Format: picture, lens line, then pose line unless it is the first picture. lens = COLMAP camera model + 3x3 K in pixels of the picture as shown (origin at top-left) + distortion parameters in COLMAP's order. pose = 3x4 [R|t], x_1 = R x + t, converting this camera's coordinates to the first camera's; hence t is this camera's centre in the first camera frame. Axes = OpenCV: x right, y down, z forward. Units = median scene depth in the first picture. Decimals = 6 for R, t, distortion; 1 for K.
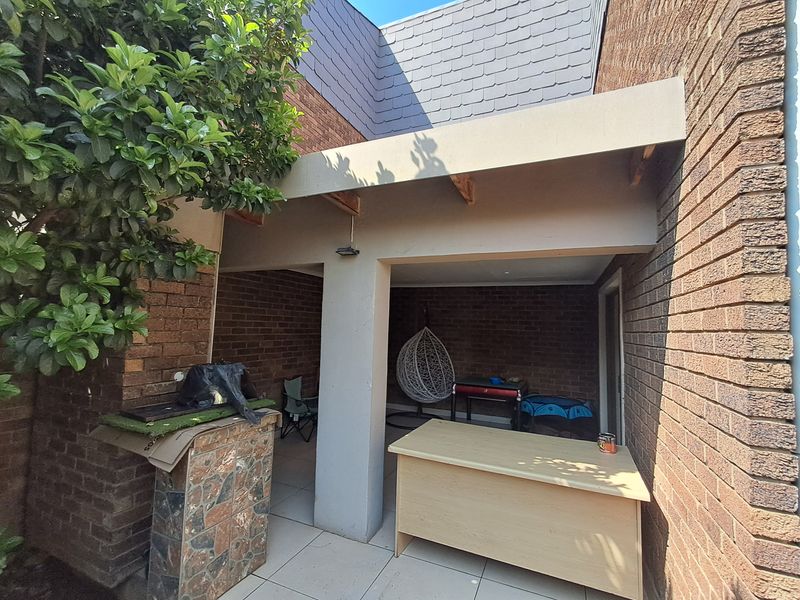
lens RADIAL K [[364.7, 0, 398.2], [0, 364.7, 300.1], [0, 0, 1]] dist [-0.003460, 0.003564]
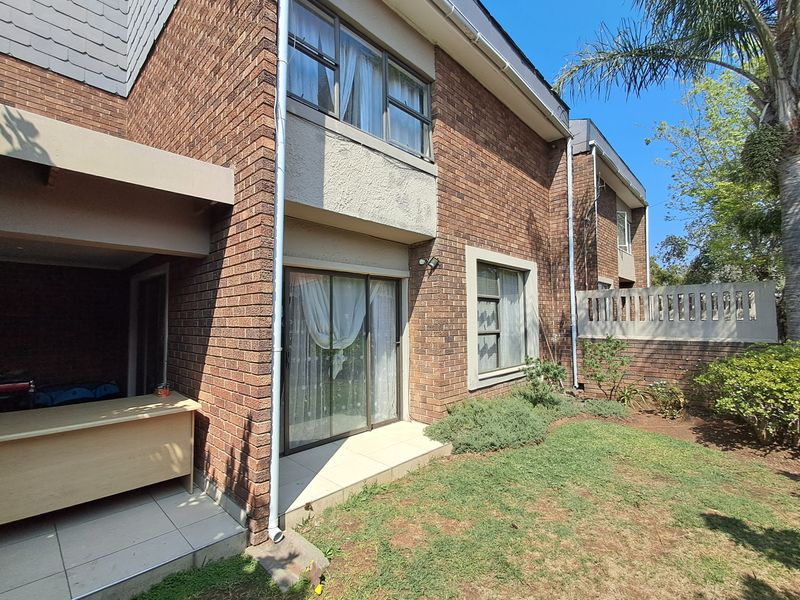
lens RADIAL K [[364.7, 0, 399.6], [0, 364.7, 300.6], [0, 0, 1]] dist [-0.003460, 0.003564]
pose [[0.334916, 0.016148, 0.942110, -0.557765], [-0.051337, 0.998681, 0.001132, 0.005623], [-0.940848, -0.048744, 0.335303, -0.376210]]
